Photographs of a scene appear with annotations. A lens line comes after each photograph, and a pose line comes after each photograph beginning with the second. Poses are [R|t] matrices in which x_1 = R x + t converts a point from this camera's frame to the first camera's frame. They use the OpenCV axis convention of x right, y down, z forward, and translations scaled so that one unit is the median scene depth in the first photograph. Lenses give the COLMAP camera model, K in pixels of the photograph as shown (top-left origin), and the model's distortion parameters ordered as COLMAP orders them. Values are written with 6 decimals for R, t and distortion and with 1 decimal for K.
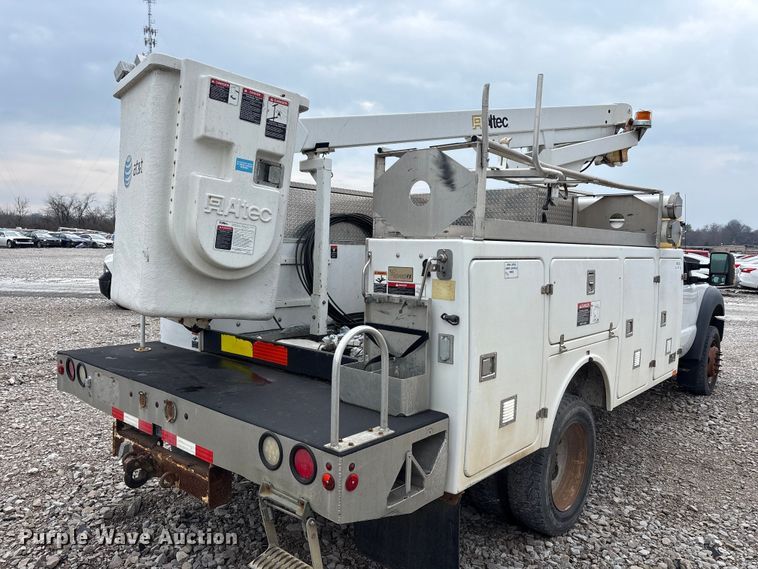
lens RADIAL K [[566.6, 0, 378.7], [0, 566.6, 284.5], [0, 0, 1]] dist [0.040386, -0.018554]
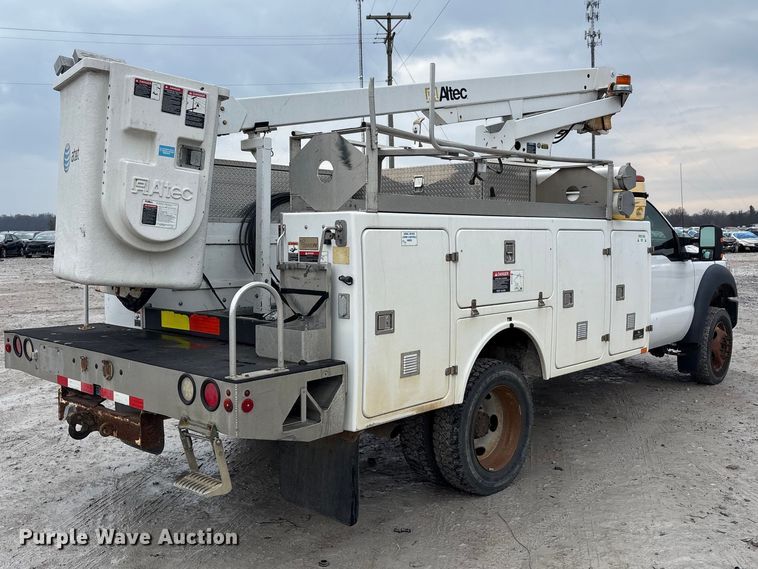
lens RADIAL K [[733.6, 0, 396.1], [0, 733.6, 275.3], [0, 0, 1]] dist [0.033217, 0.000000]
pose [[0.999707, -0.021984, -0.010127, 0.220570], [0.021858, 0.999685, -0.012311, 0.064983], [0.010394, 0.012086, 0.999873, -0.448470]]
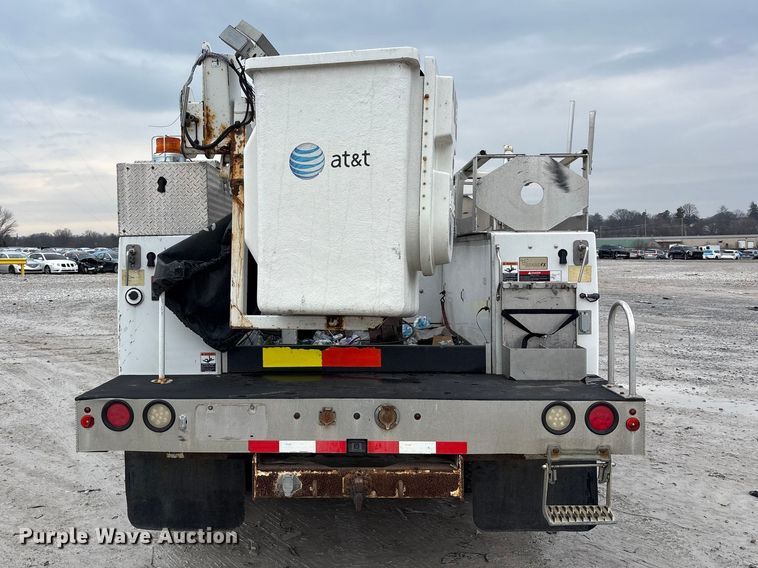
lens RADIAL K [[733.6, 0, 359.7], [0, 733.6, 262.6], [0, 0, 1]] dist [0.033217, 0.000000]
pose [[0.763605, -0.034384, 0.644768, -1.155226], [0.062235, 0.997851, -0.020492, -0.010483], [-0.642678, 0.055775, 0.764104, 0.088648]]
